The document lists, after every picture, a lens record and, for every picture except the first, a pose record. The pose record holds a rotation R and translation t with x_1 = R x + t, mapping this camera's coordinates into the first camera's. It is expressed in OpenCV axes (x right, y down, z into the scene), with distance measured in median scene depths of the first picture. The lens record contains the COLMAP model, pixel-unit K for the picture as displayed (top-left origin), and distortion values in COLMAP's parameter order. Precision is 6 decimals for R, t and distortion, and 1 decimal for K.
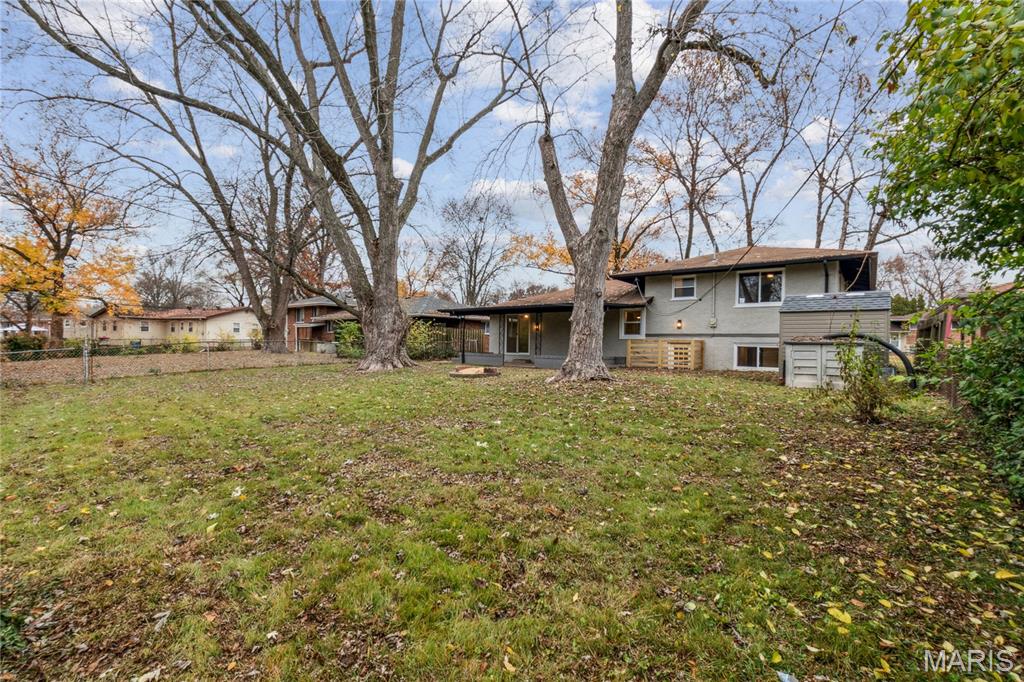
lens RADIAL K [[459.9, 0, 512.2], [0, 459.9, 327.2], [0, 0, 1]] dist [0.000546, -0.000054]
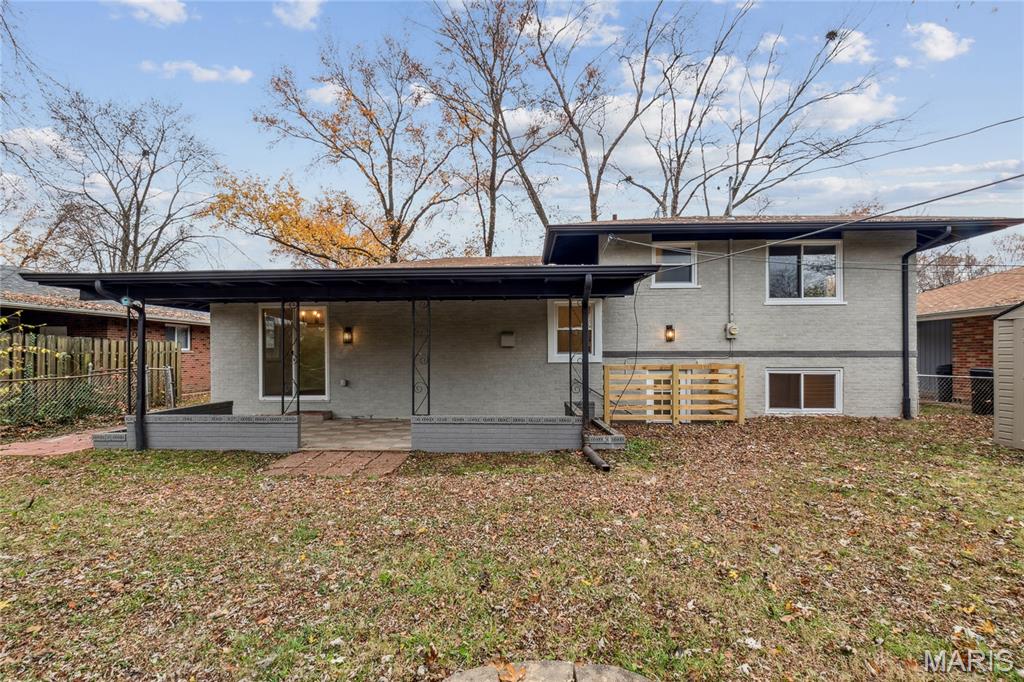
lens RADIAL K [[465.7, 0, 510.9], [0, 465.7, 353.9], [0, 0, 1]] dist [0.000765, 0.000056]
pose [[0.816103, -0.012104, 0.577780, -0.087677], [-0.005000, 0.999595, 0.028003, 0.002941], [-0.577885, -0.025742, 0.815712, 0.619588]]
